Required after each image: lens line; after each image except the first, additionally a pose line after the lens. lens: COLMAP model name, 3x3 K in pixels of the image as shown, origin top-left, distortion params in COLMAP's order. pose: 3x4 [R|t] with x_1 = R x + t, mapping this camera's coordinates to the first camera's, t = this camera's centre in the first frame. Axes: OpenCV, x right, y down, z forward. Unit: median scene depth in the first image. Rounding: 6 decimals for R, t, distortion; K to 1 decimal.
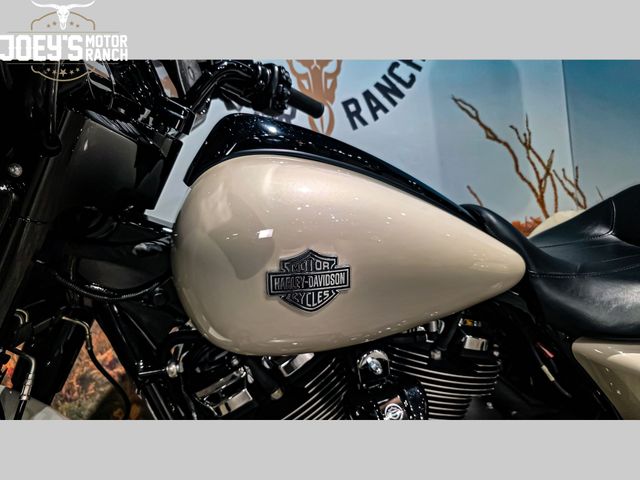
lens RADIAL K [[443.0, 0, 320.0], [0, 443.0, 240.0], [0, 0, 1]] dist [0.001184, -0.006860]
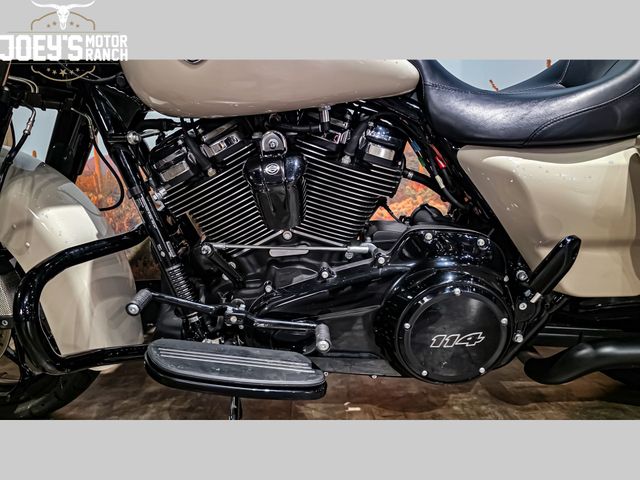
lens RADIAL K [[443.0, 0, 320.0], [0, 443.0, 240.0], [0, 0, 1]] dist [0.001184, -0.006860]
pose [[0.974072, 0.093771, -0.205888, 0.208455], [-0.071564, 0.991038, 0.112791, 0.154775], [0.214619, -0.095133, 0.972054, -0.090460]]
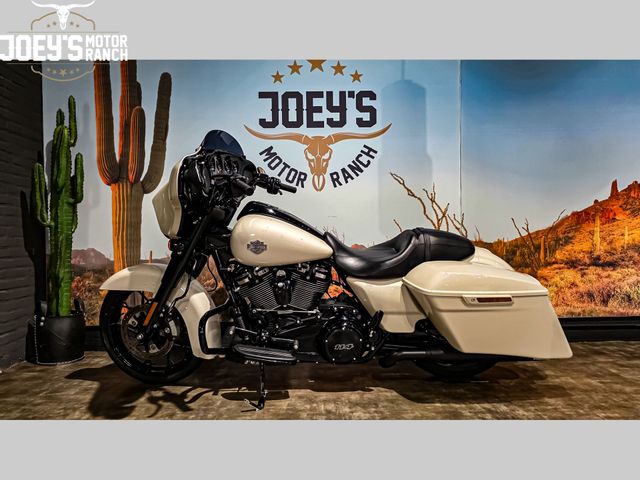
lens RADIAL K [[443.0, 0, 320.0], [0, 443.0, 240.0], [0, 0, 1]] dist [0.001184, -0.006860]
pose [[0.971943, 0.093120, -0.215997, 0.455194], [-0.094035, 0.995550, 0.006058, -0.018569], [0.215600, 0.014423, 0.976375, -0.942353]]
